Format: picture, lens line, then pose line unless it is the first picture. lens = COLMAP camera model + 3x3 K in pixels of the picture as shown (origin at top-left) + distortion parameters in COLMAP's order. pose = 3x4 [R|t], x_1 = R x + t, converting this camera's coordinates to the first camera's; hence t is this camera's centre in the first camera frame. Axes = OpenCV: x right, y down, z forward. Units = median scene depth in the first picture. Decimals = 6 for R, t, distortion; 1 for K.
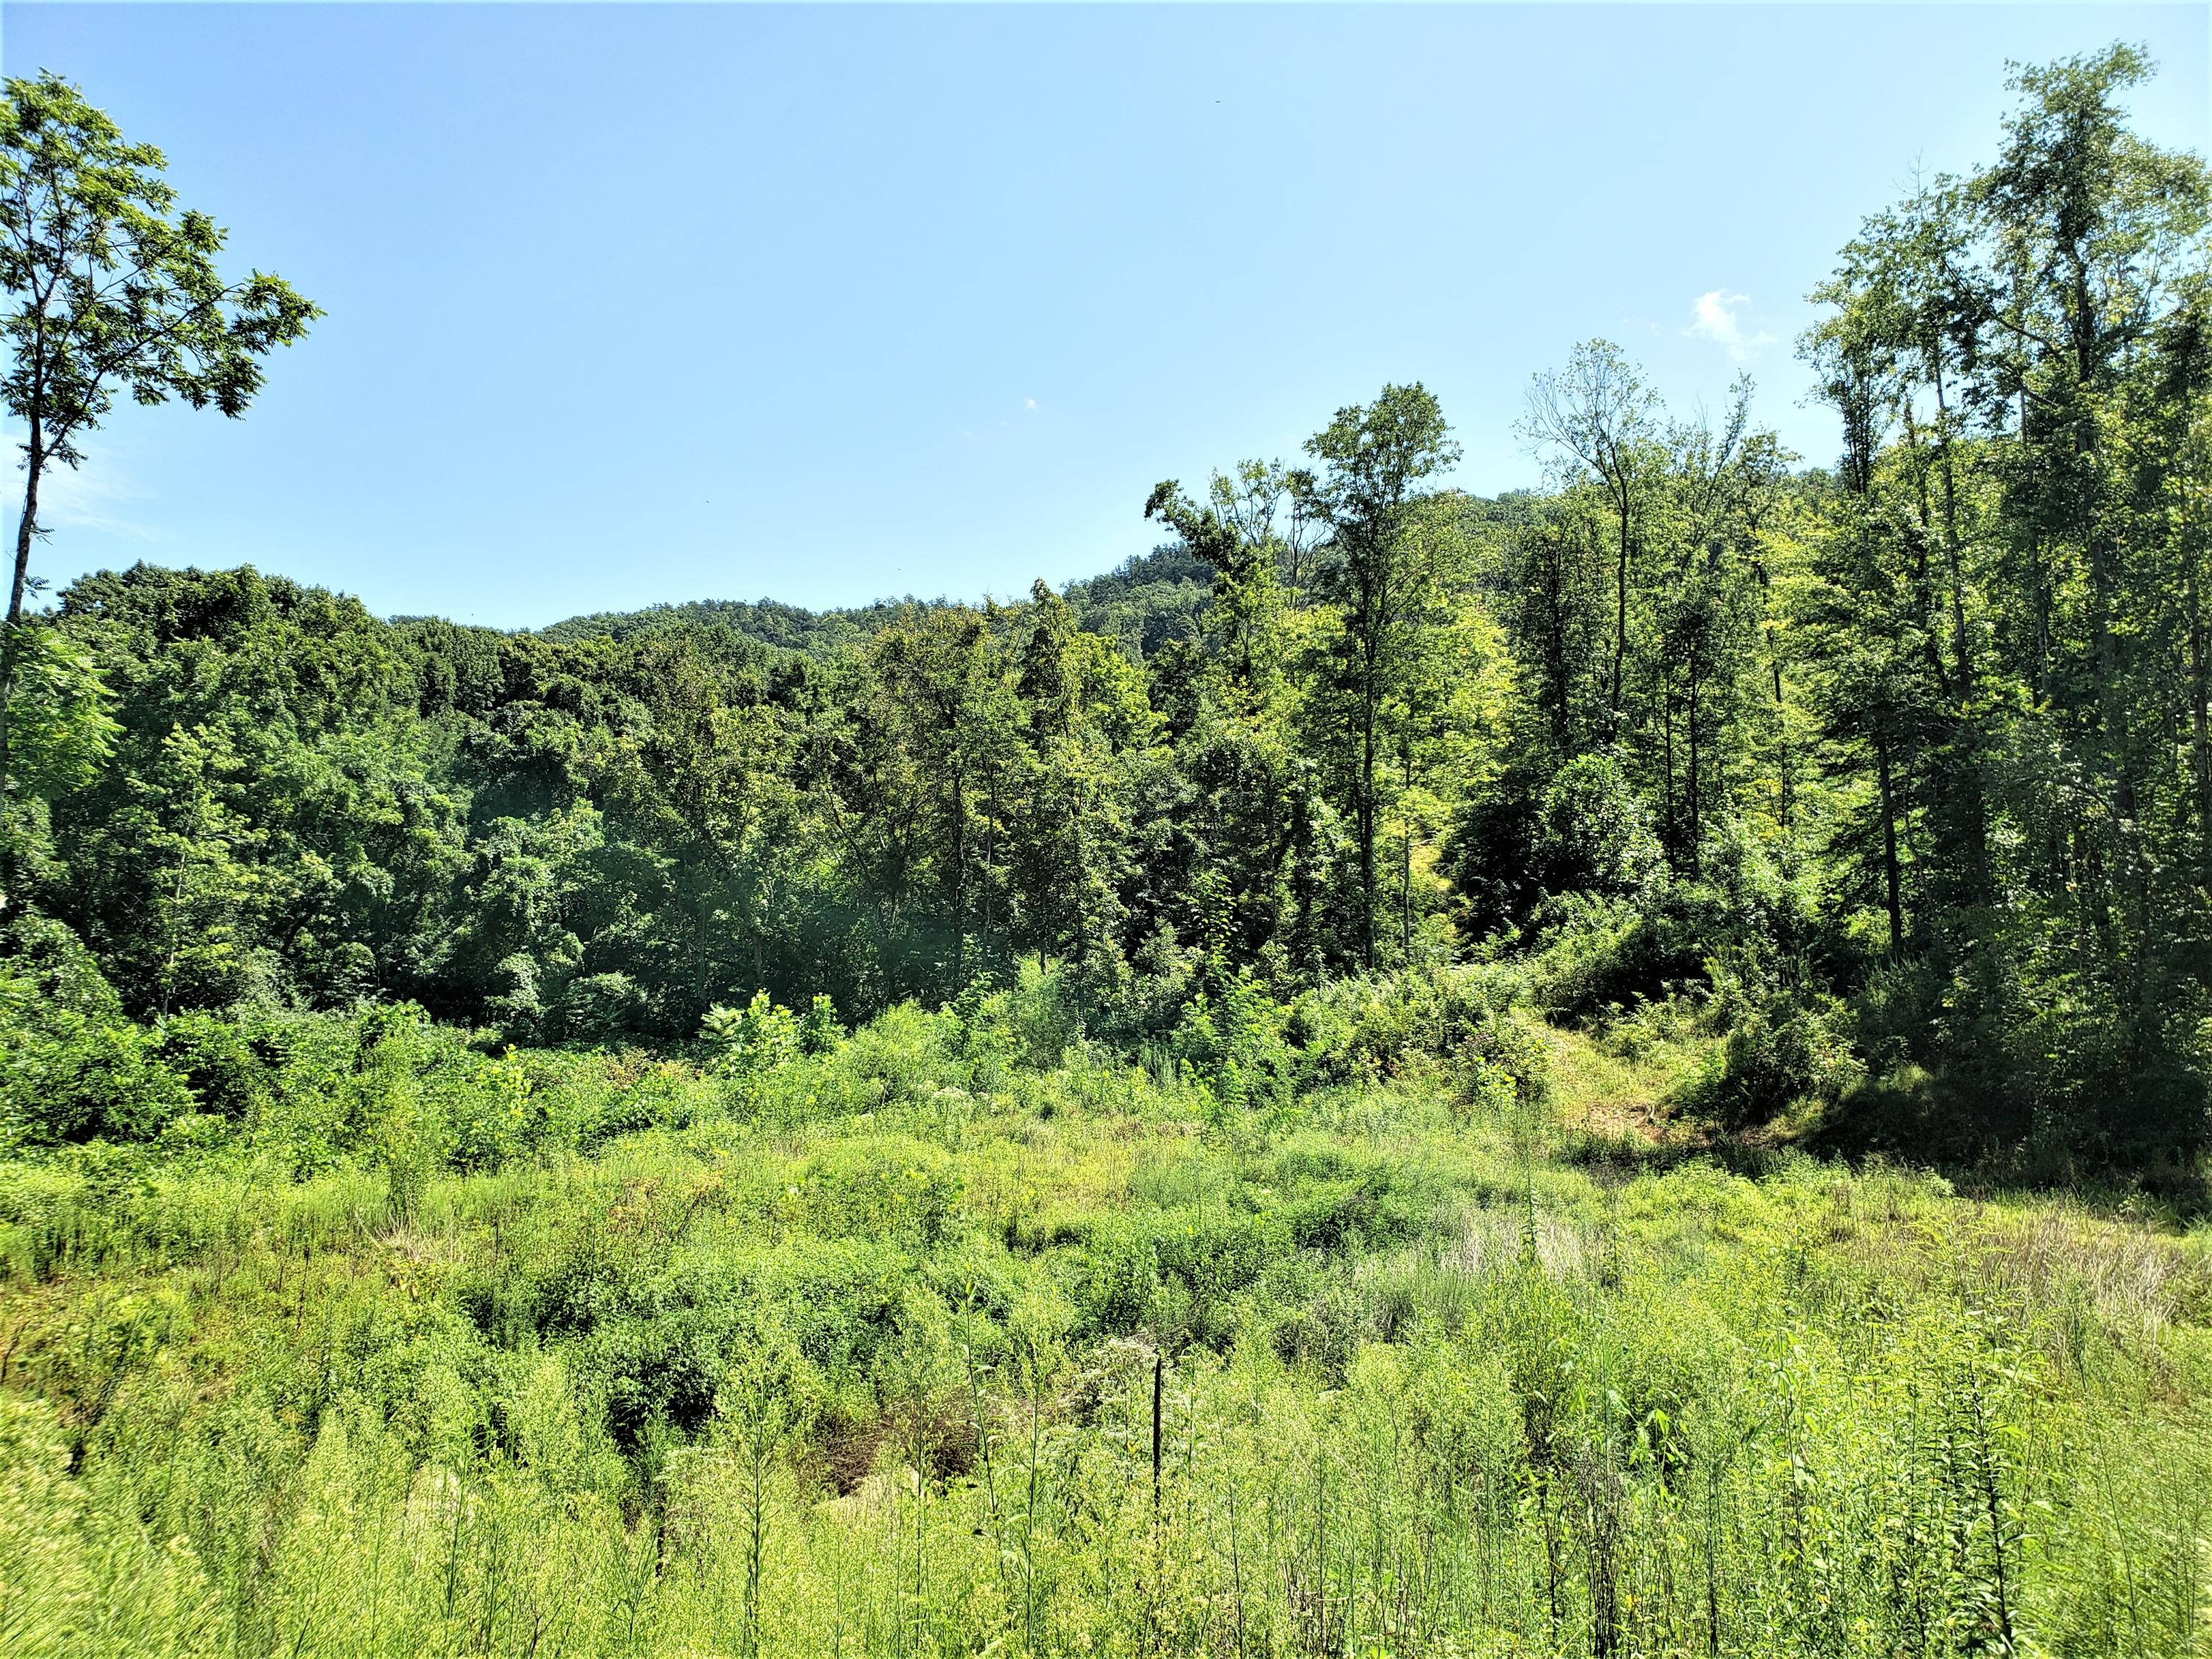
lens RADIAL K [[1695.2, 0, 1076.3], [0, 1695.2, 841.8], [0, 0, 1]] dist [-0.001945, 0.010928]
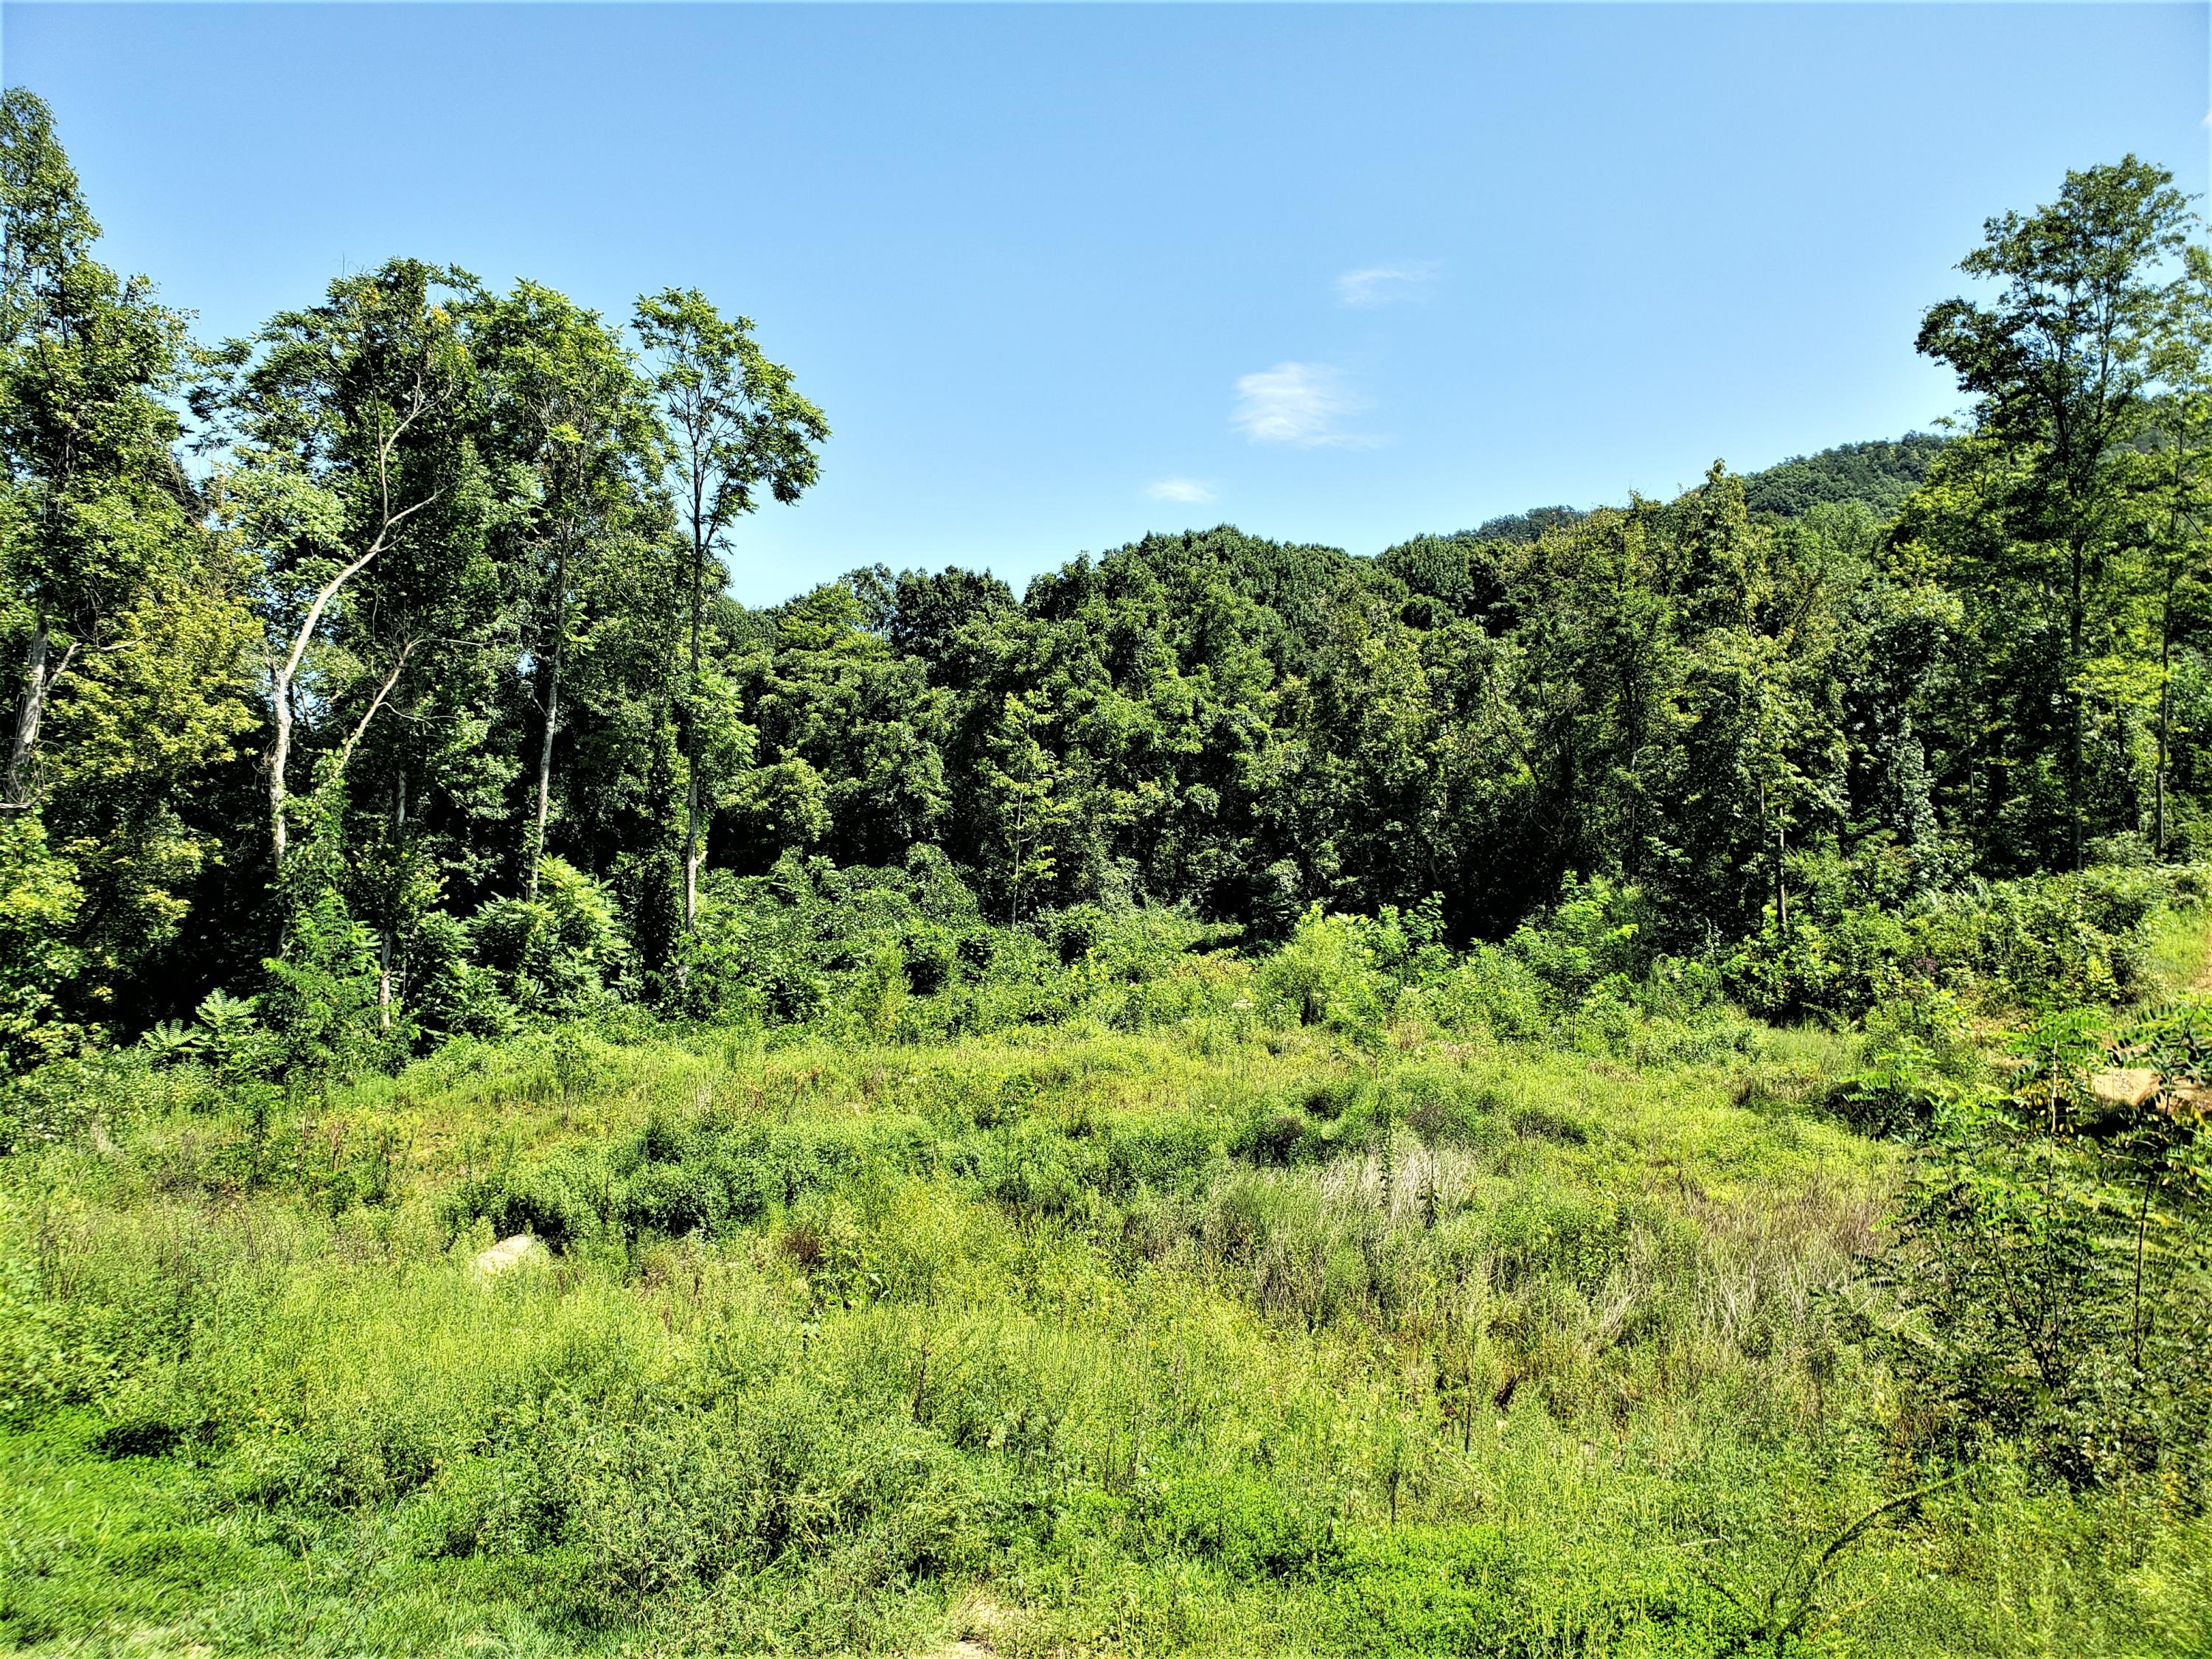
lens RADIAL K [[1695.2, 0, 1076.3], [0, 1695.2, 841.8], [0, 0, 1]] dist [-0.001945, 0.010928]
pose [[0.764625, -0.019650, -0.644176, 0.395509], [0.068932, 0.996295, 0.051430, -0.020540], [0.640778, -0.083729, 0.763147, 0.029048]]
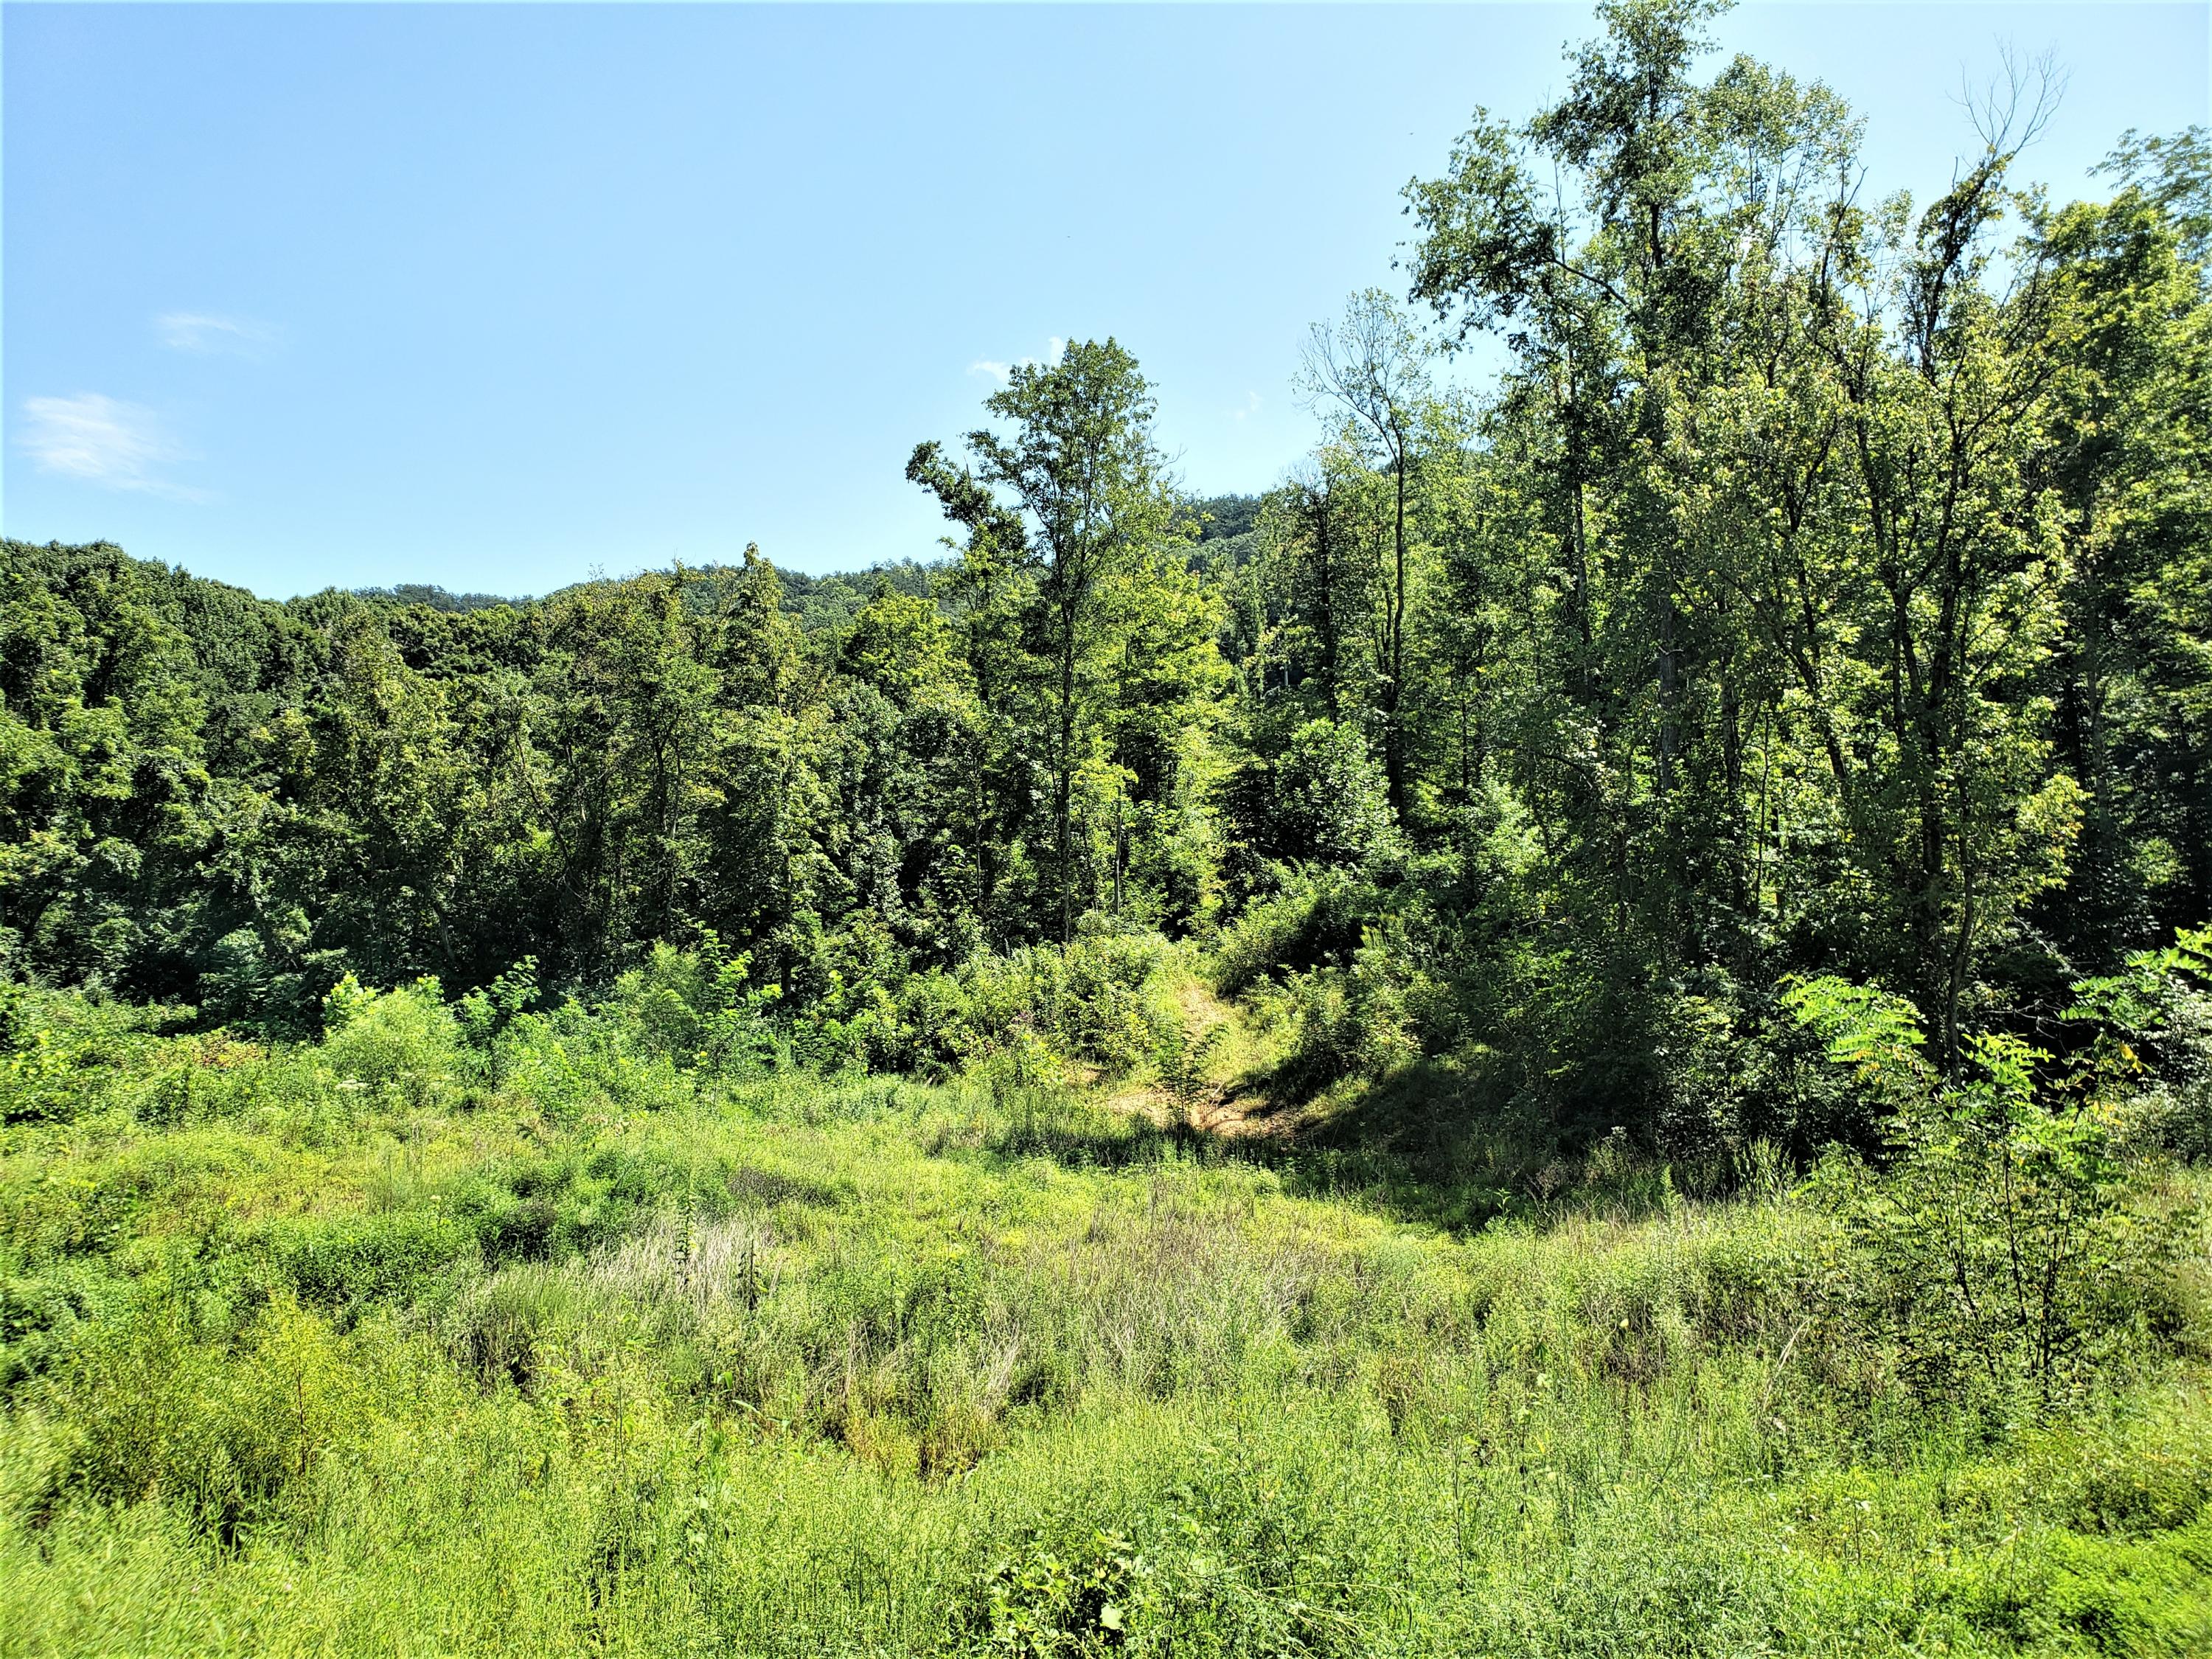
lens RADIAL K [[1670.9, 0, 1113.2], [0, 1670.9, 875.9], [0, 0, 1]] dist [0.011842, 0.001223]
pose [[0.999663, -0.007342, -0.024906, 0.265425], [0.008463, 0.998942, 0.045206, -0.007436], [0.024548, -0.045402, 0.998667, 0.035723]]
